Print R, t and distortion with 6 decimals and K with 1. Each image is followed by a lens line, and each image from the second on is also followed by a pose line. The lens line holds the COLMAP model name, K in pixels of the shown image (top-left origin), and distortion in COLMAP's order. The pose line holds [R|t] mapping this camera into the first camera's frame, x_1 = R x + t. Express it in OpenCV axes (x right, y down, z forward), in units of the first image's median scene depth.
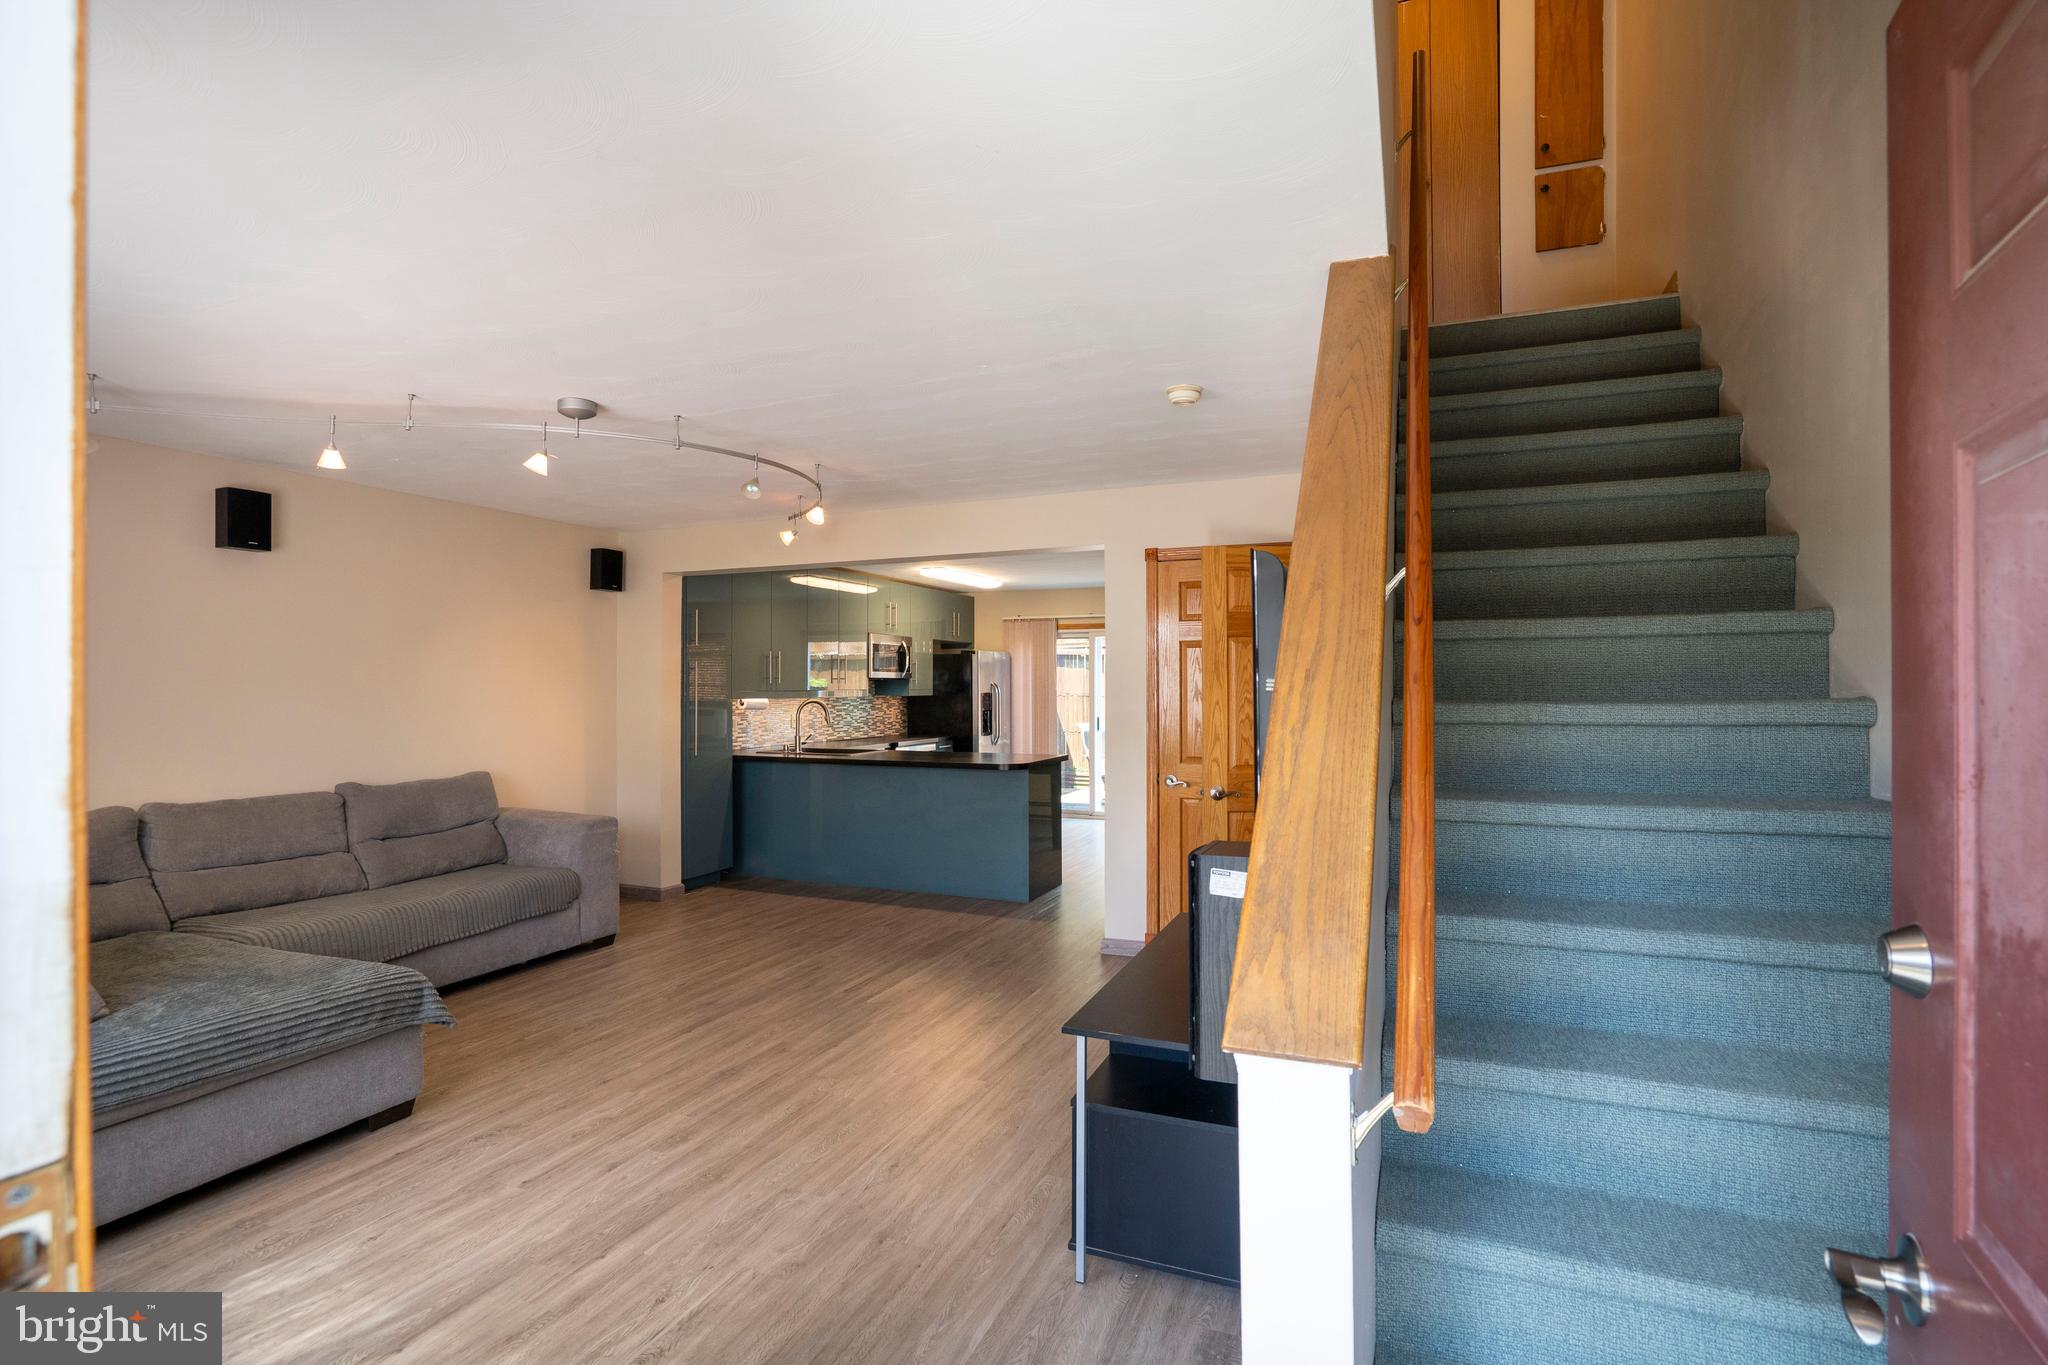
lens RADIAL K [[949.7, 0, 1027.3], [0, 949.7, 682.7], [0, 0, 1]] dist [-0.067156, 0.026682]
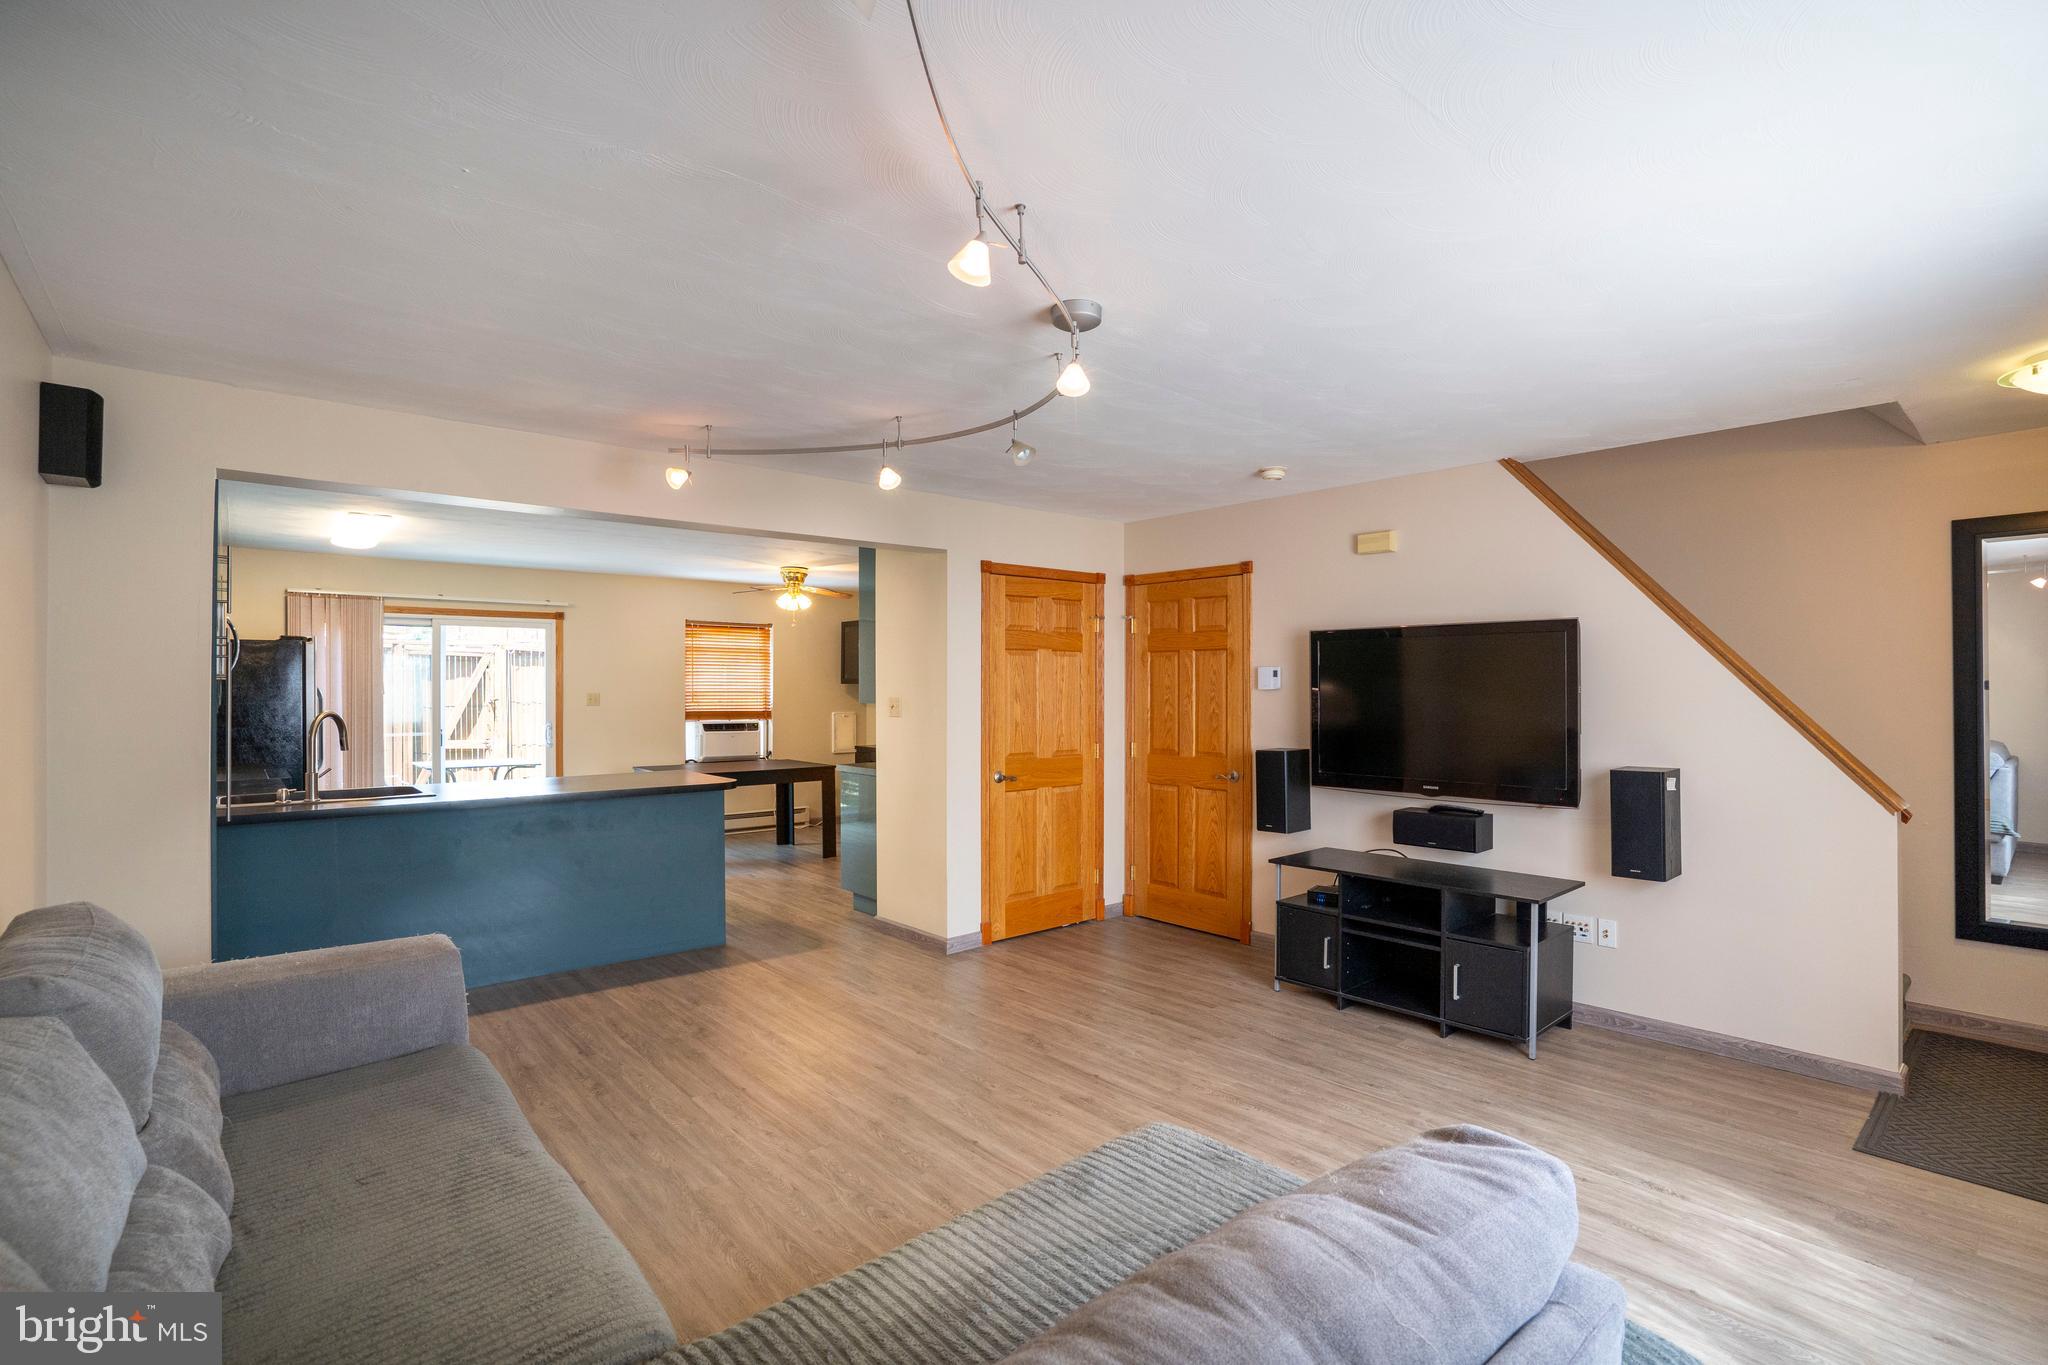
lens RADIAL K [[949.7, 0, 1027.3], [0, 949.7, 682.7], [0, 0, 1]] dist [-0.067156, 0.026682]
pose [[0.442710, 0.007933, 0.896630, -1.100226], [-0.003412, 0.999969, -0.007163, 0.004049], [-0.896659, 0.000112, 0.442723, 0.665472]]
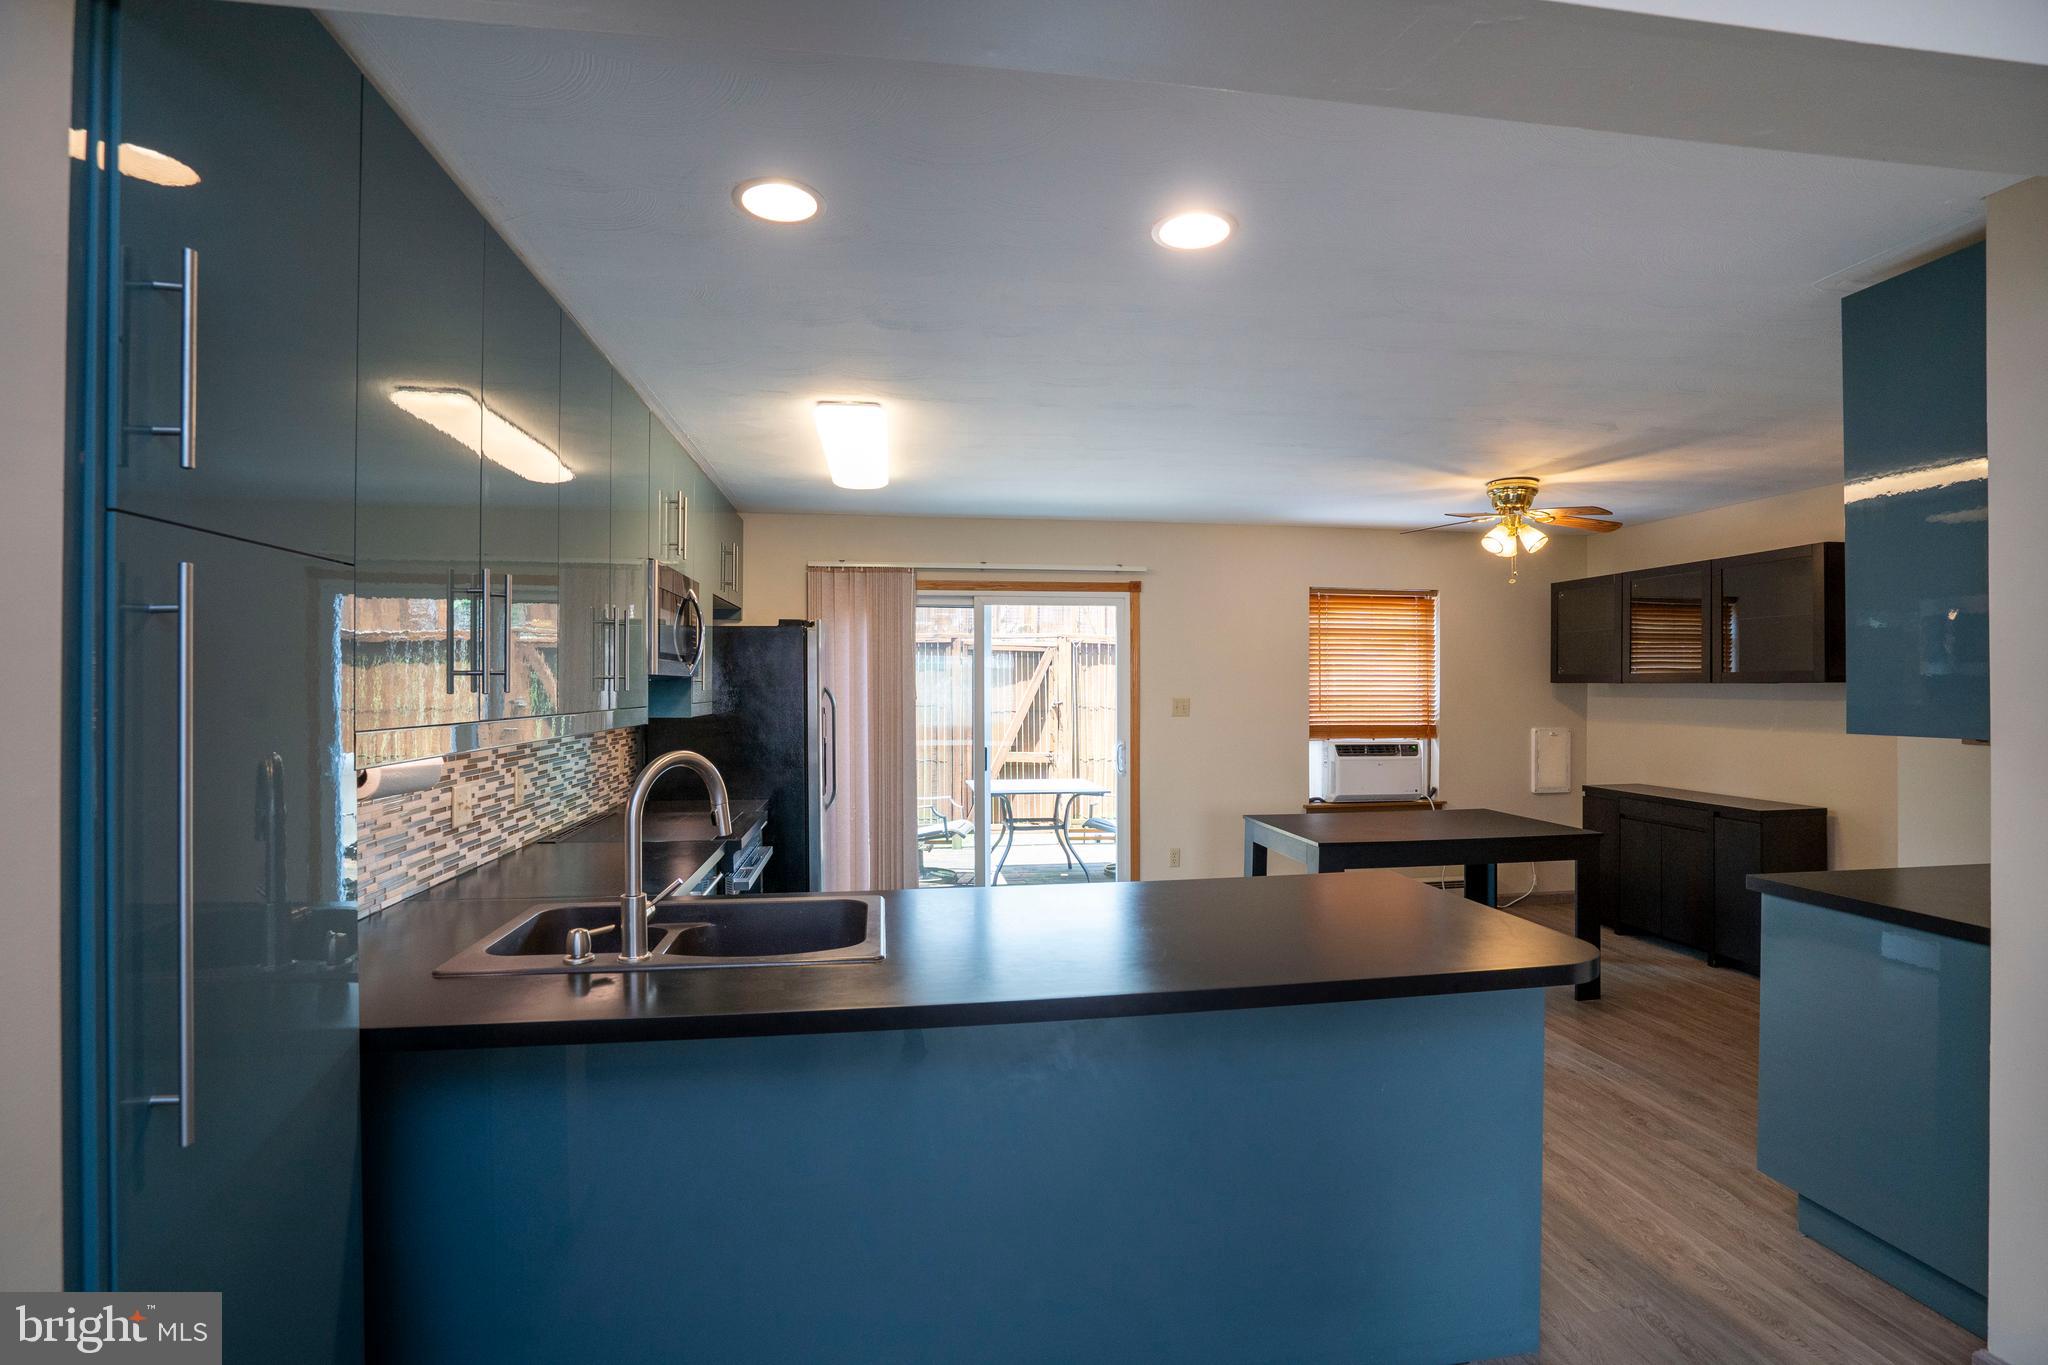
lens RADIAL K [[949.7, 0, 1027.3], [0, 949.7, 682.7], [0, 0, 1]] dist [-0.067156, 0.026682]
pose [[0.854380, 0.004495, 0.519629, -0.554973], [-0.002329, 0.999986, -0.004820, -0.000773], [-0.519644, 0.002908, 0.854378, 1.416466]]
